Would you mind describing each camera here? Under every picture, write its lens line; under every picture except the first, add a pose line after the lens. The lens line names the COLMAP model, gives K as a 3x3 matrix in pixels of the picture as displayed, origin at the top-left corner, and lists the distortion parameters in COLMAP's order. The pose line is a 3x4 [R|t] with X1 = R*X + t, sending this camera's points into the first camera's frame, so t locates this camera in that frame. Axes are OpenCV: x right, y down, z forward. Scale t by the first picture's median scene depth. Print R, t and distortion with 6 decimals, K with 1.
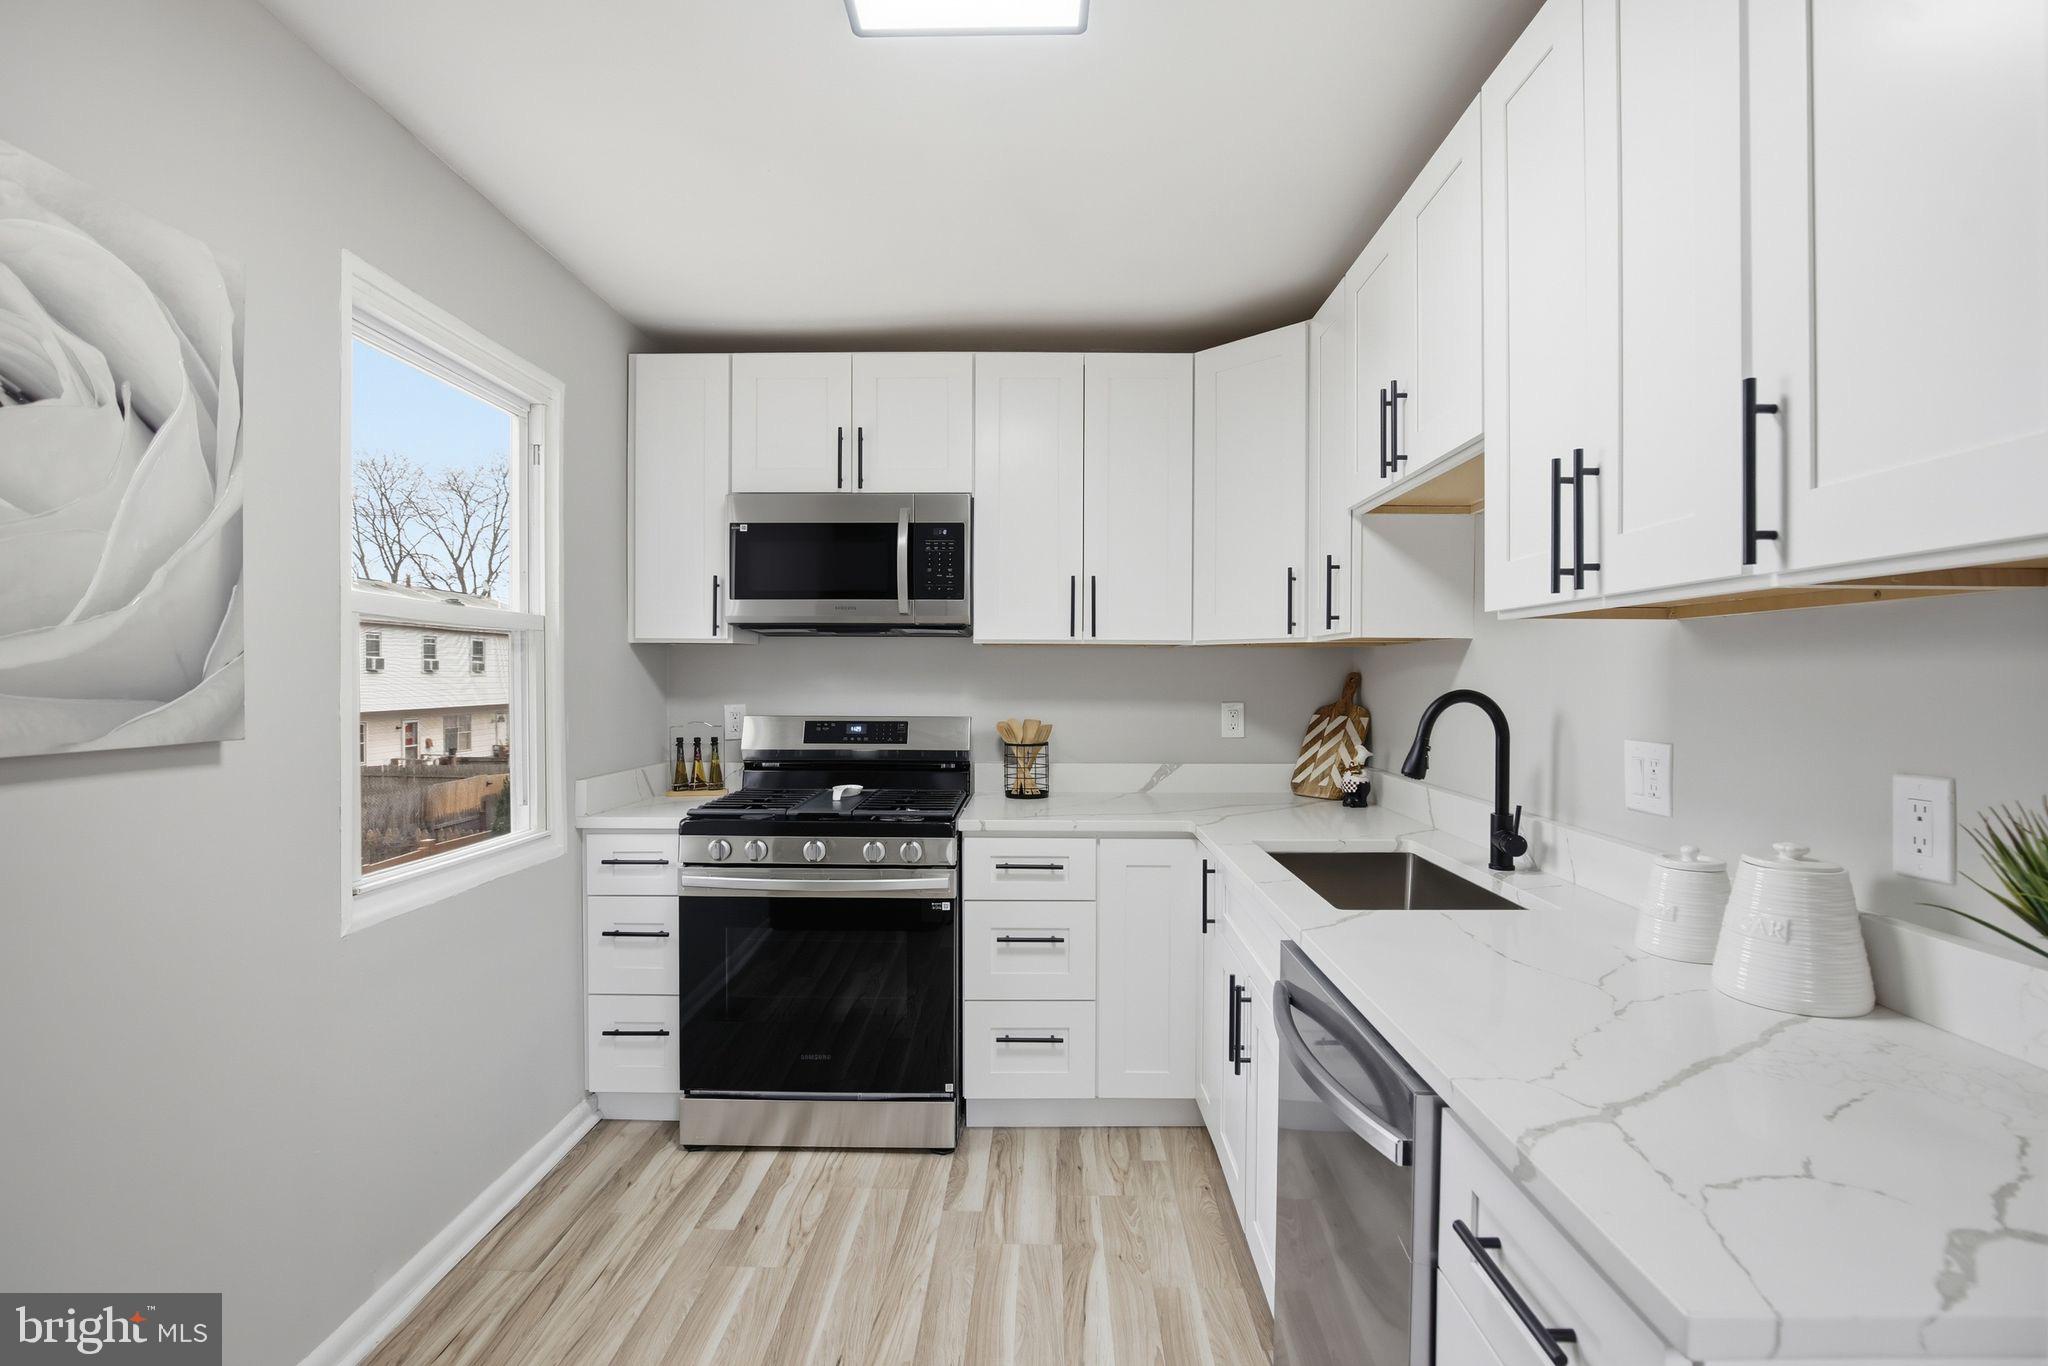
lens RADIAL K [[941.7, 0, 1035.2], [0, 941.7, 680.8], [0, 0, 1]] dist [-0.035227, 0.004971]
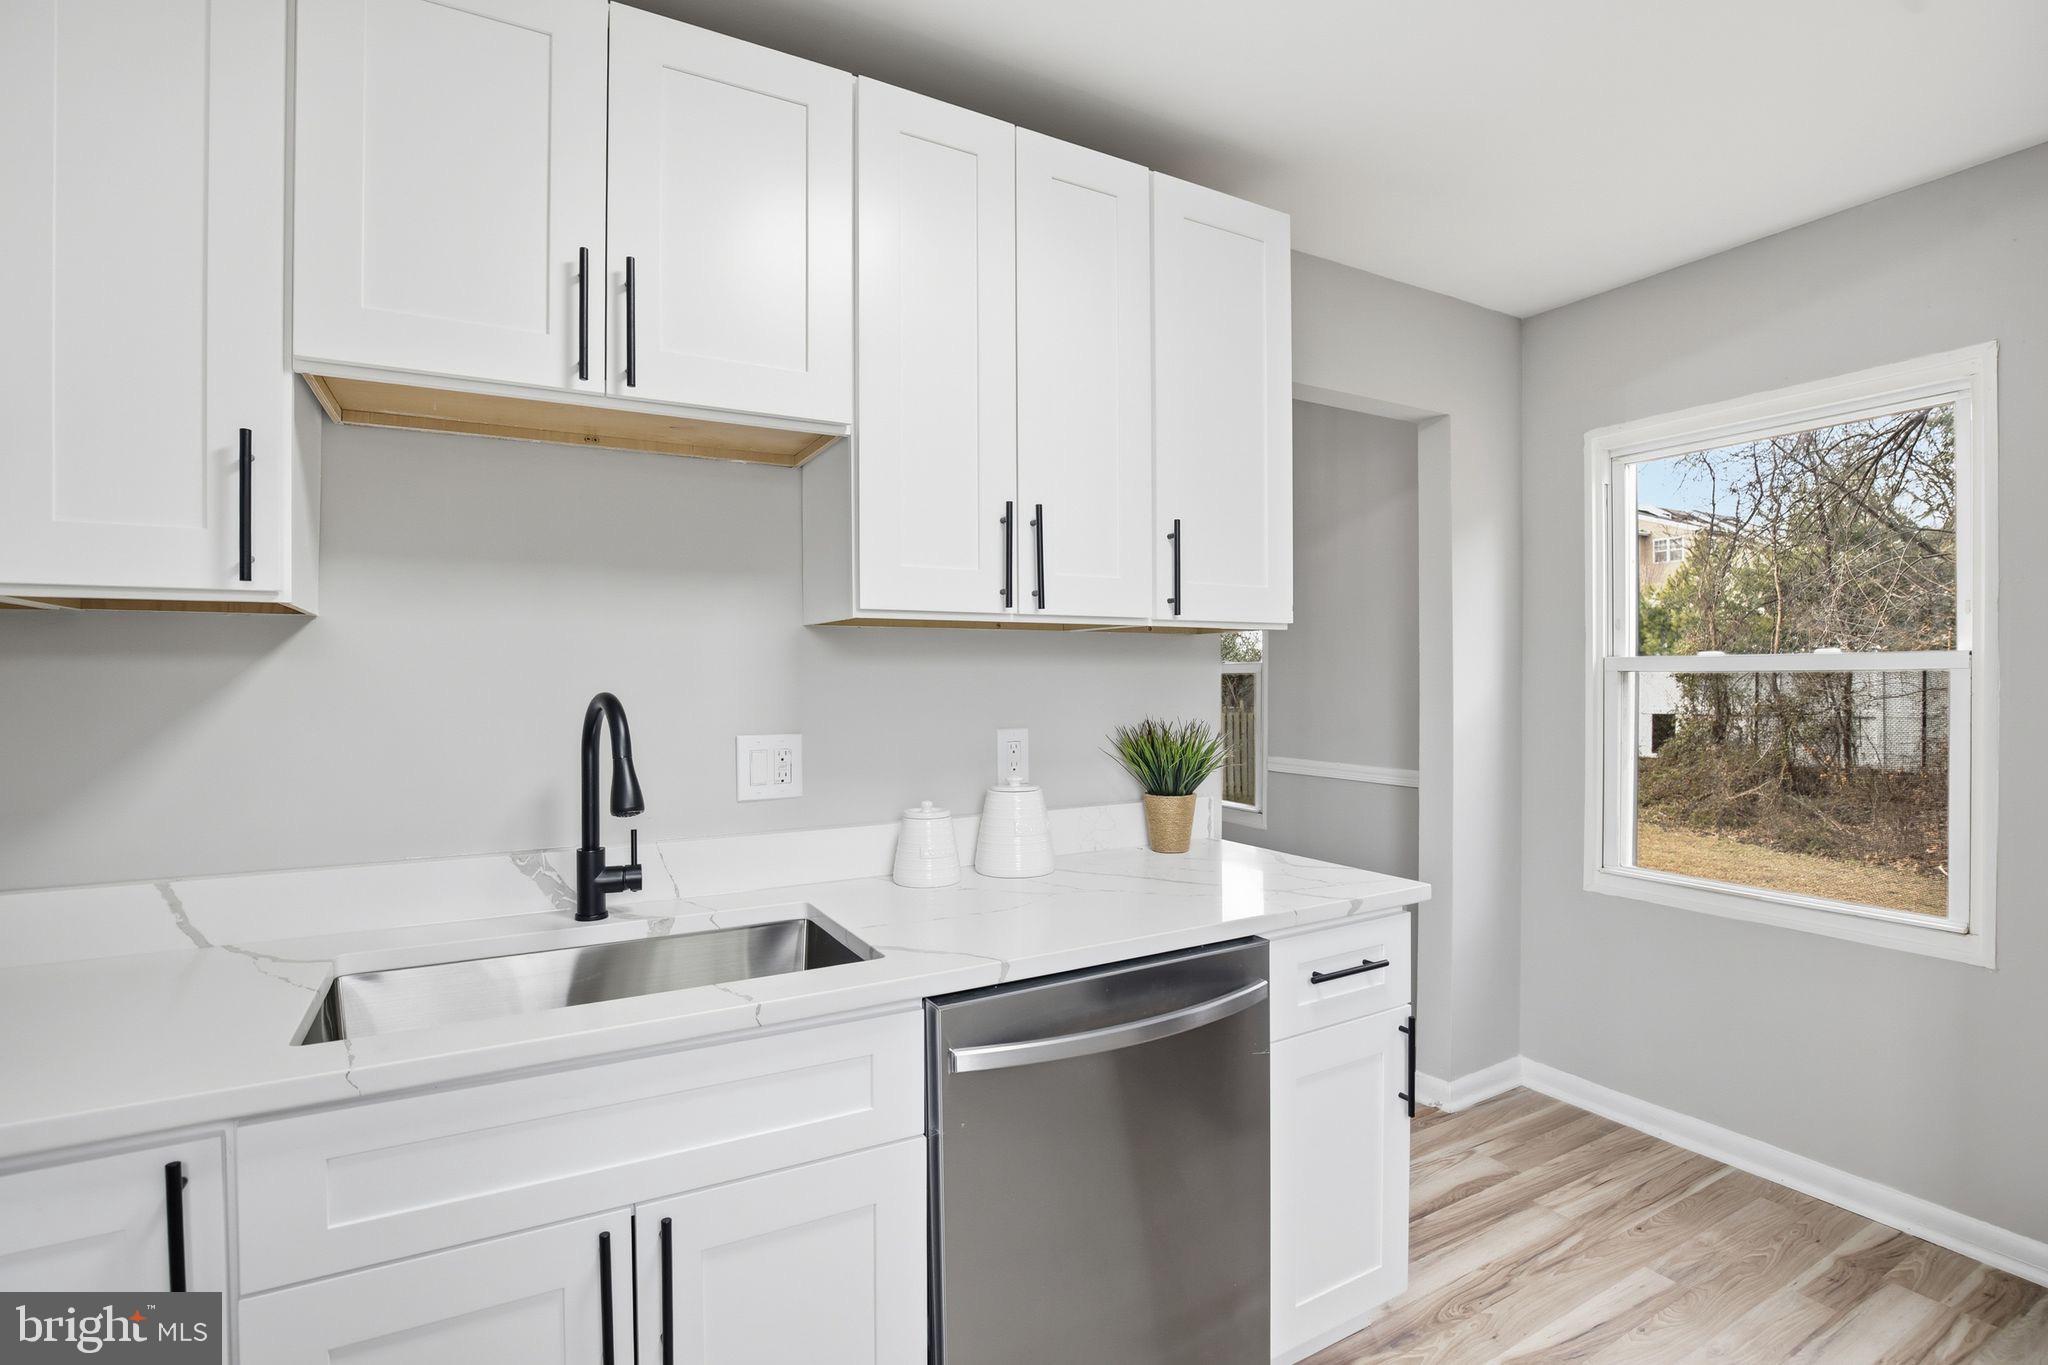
lens RADIAL K [[941.7, 0, 1027.8], [0, 941.7, 687.2], [0, 0, 1]] dist [-0.035227, 0.004971]
pose [[-0.508175, -0.010704, 0.861187, -0.571408], [0.009854, 0.999785, 0.018241, -0.011167], [-0.861197, 0.017756, -0.507960, 1.606383]]
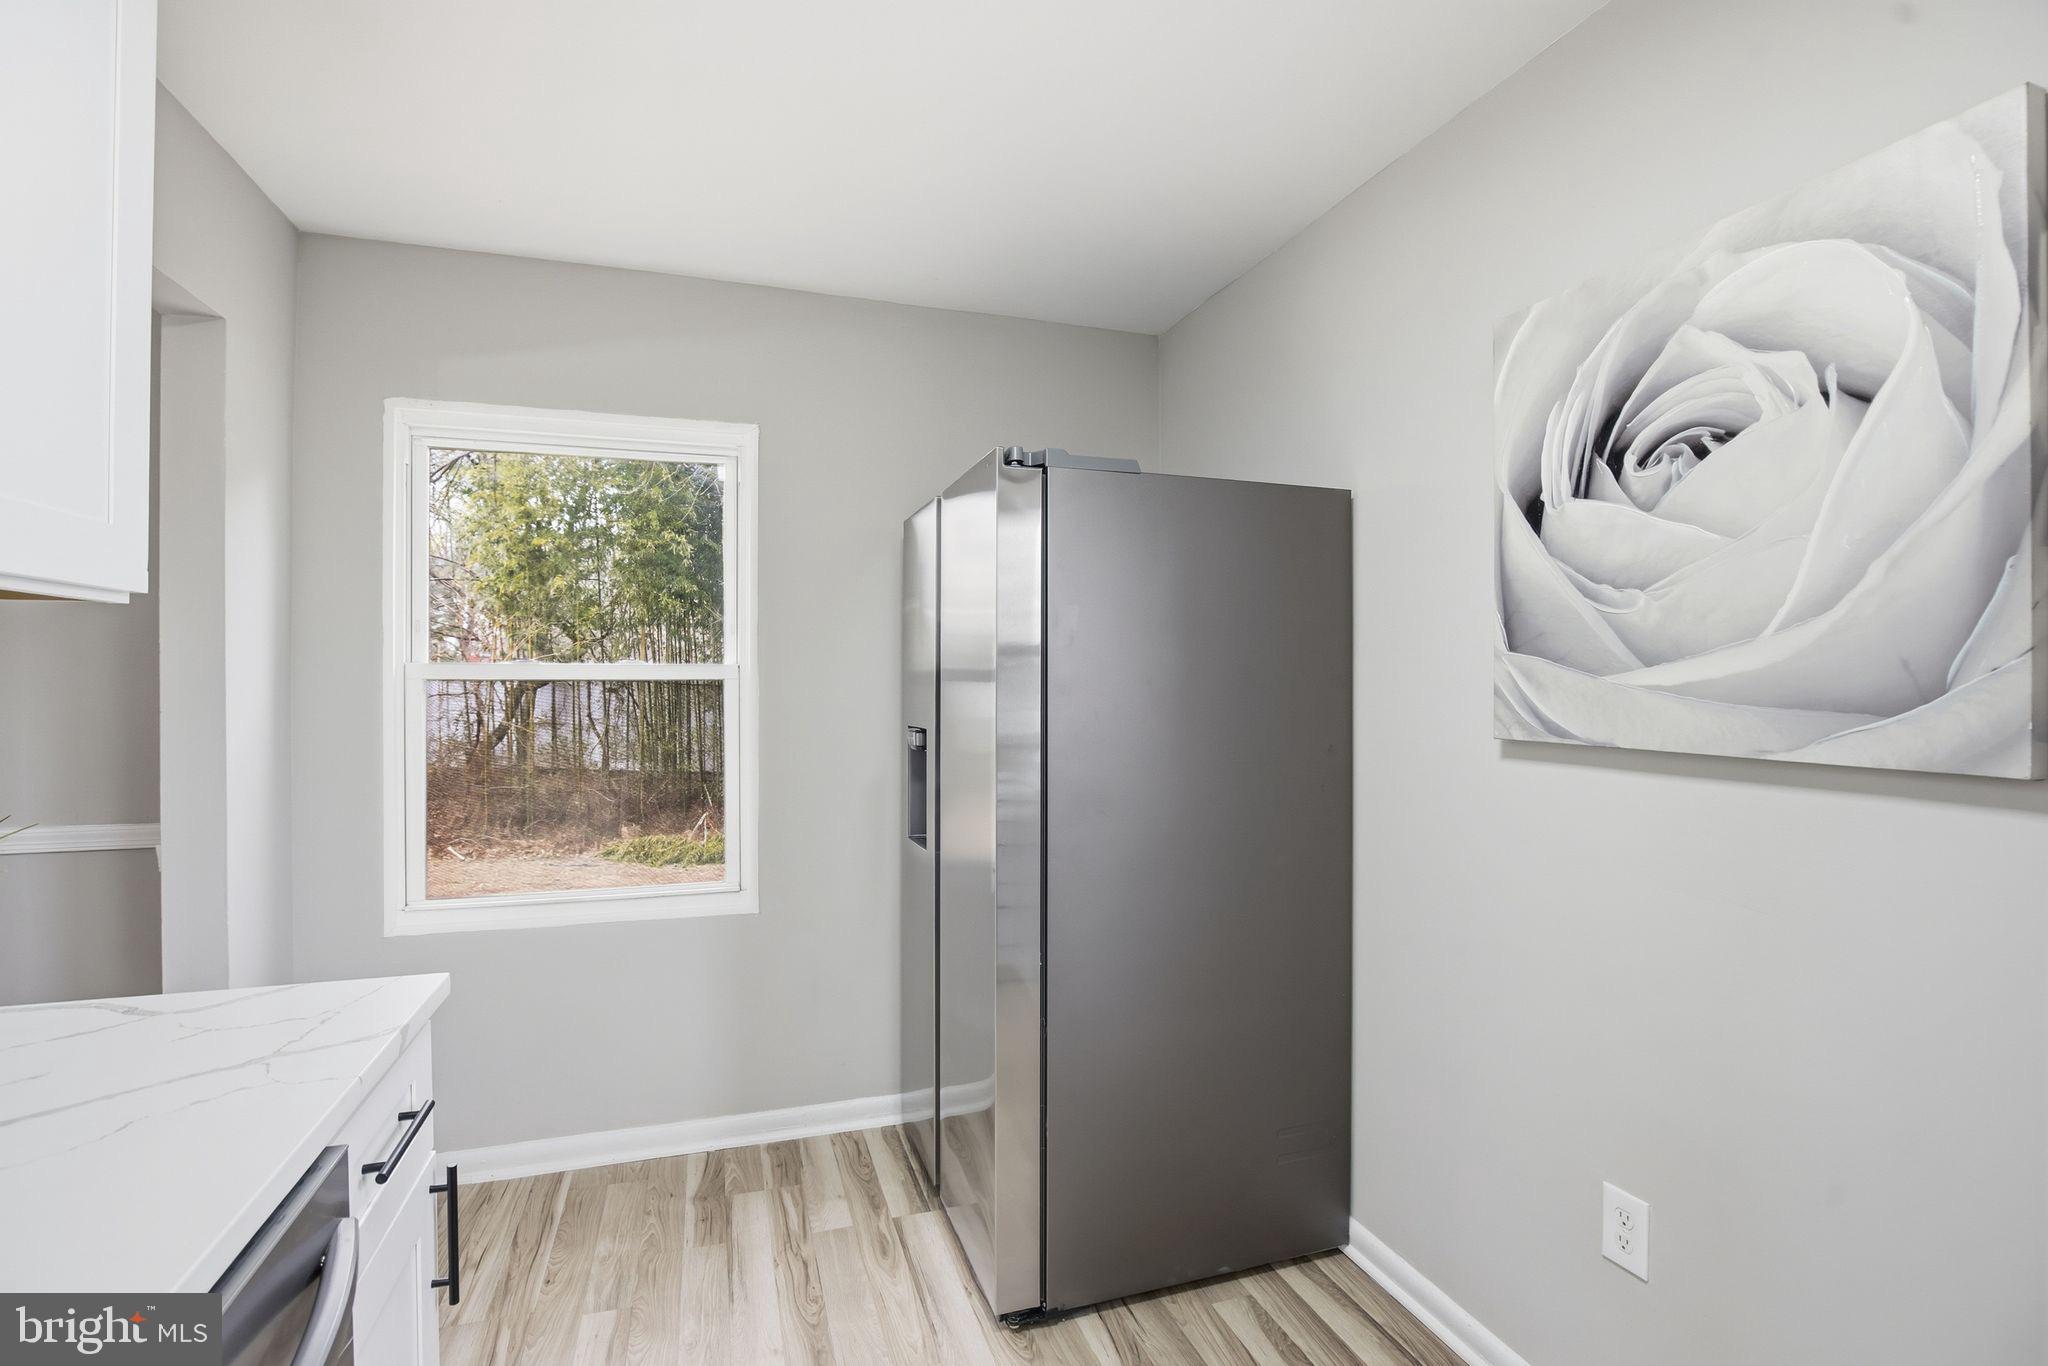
lens RADIAL K [[941.7, 0, 1030.5], [0, 941.7, 687.5], [0, 0, 1]] dist [-0.035227, 0.004971]
pose [[-0.941590, -0.001915, -0.336755, 0.068088], [-0.006376, 0.999906, 0.012143, -0.008949], [0.336700, 0.013581, -0.941514, 1.533126]]
